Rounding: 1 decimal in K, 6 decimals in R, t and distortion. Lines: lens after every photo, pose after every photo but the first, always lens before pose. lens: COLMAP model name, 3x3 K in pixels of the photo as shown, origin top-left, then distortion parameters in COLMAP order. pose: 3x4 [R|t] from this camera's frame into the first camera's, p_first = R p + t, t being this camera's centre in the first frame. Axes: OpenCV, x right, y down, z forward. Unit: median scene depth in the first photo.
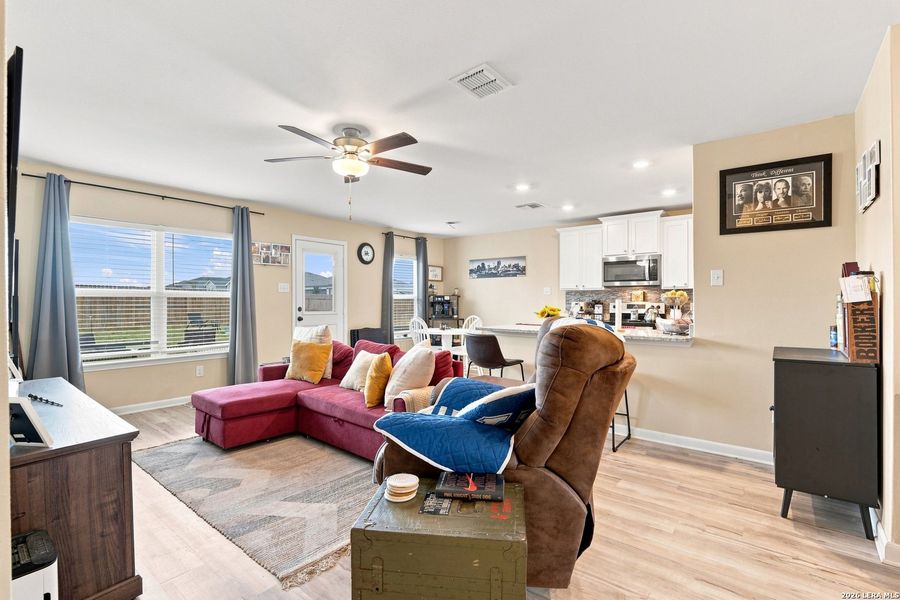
lens RADIAL K [[422.2, 0, 449.8], [0, 422.2, 298.2], [0, 0, 1]] dist [-0.014708, 0.006510]
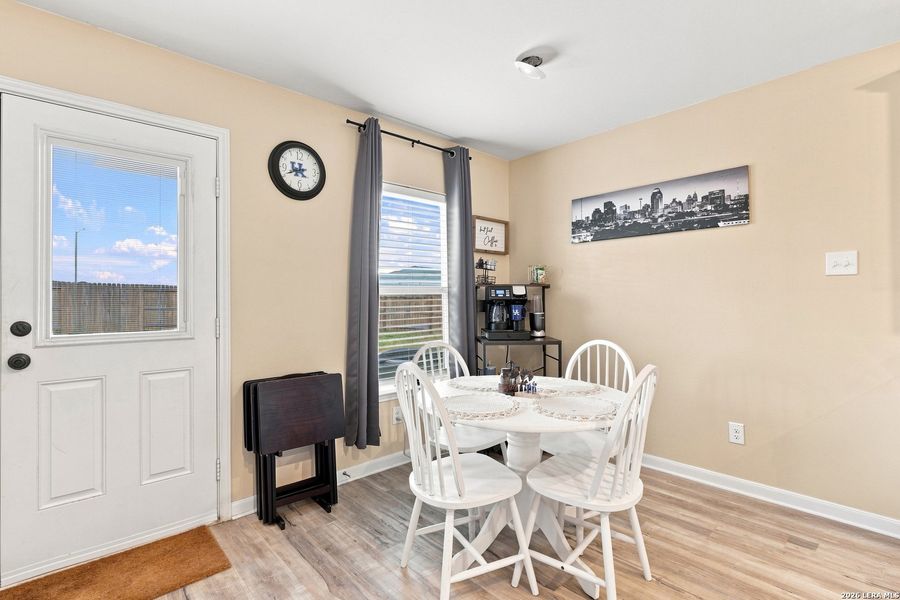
lens RADIAL K [[422.2, 0, 449.6], [0, 422.2, 297.3], [0, 0, 1]] dist [-0.014708, 0.006510]
pose [[0.988431, -0.008605, -0.151426, -0.015166], [0.008988, 0.999958, 0.001845, 0.006637], [0.151403, -0.003185, 0.988467, 0.789679]]
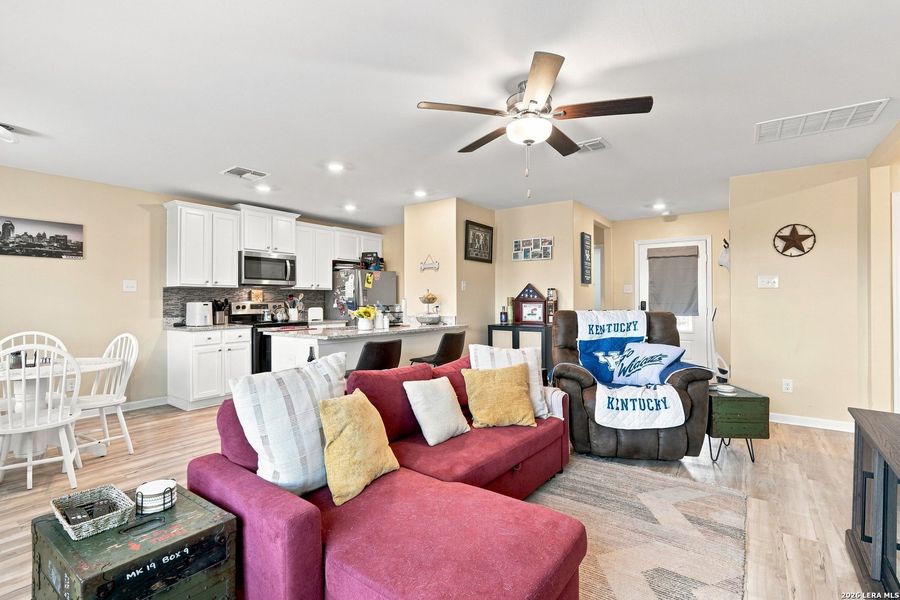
lens RADIAL K [[422.2, 0, 454.7], [0, 422.2, 292.4], [0, 0, 1]] dist [-0.014708, 0.006510]
pose [[-0.057087, 0.015872, 0.998243, -0.553169], [-0.004394, 0.999860, -0.016149, 0.001438], [-0.998360, -0.005308, -0.057009, 0.649956]]
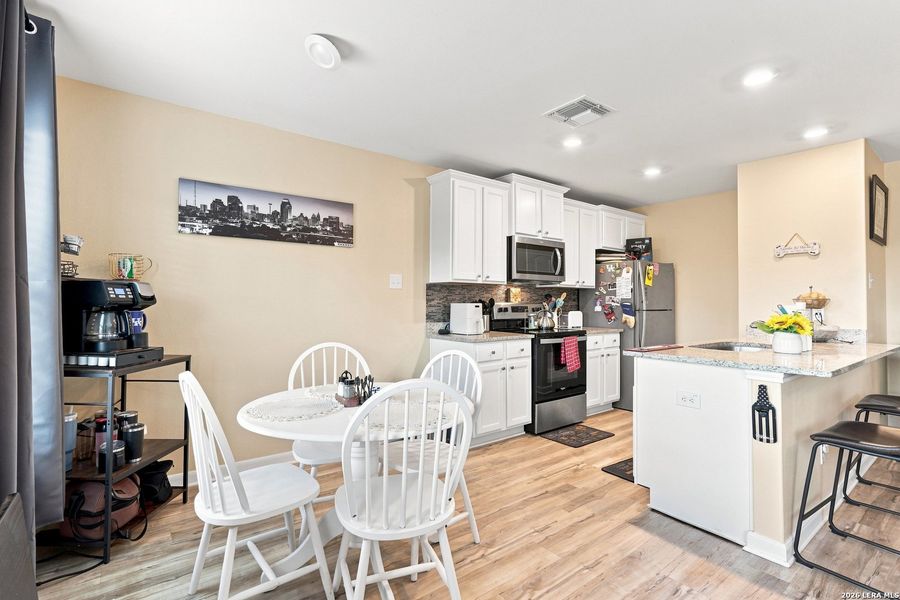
lens RADIAL K [[422.2, 0, 455.6], [0, 422.2, 295.6], [0, 0, 1]] dist [-0.014708, 0.006510]
pose [[0.231753, 0.011927, 0.972701, -0.314752], [-0.012634, 0.999877, -0.009250, 0.004776], [-0.972693, -0.010145, 0.231876, 0.990083]]
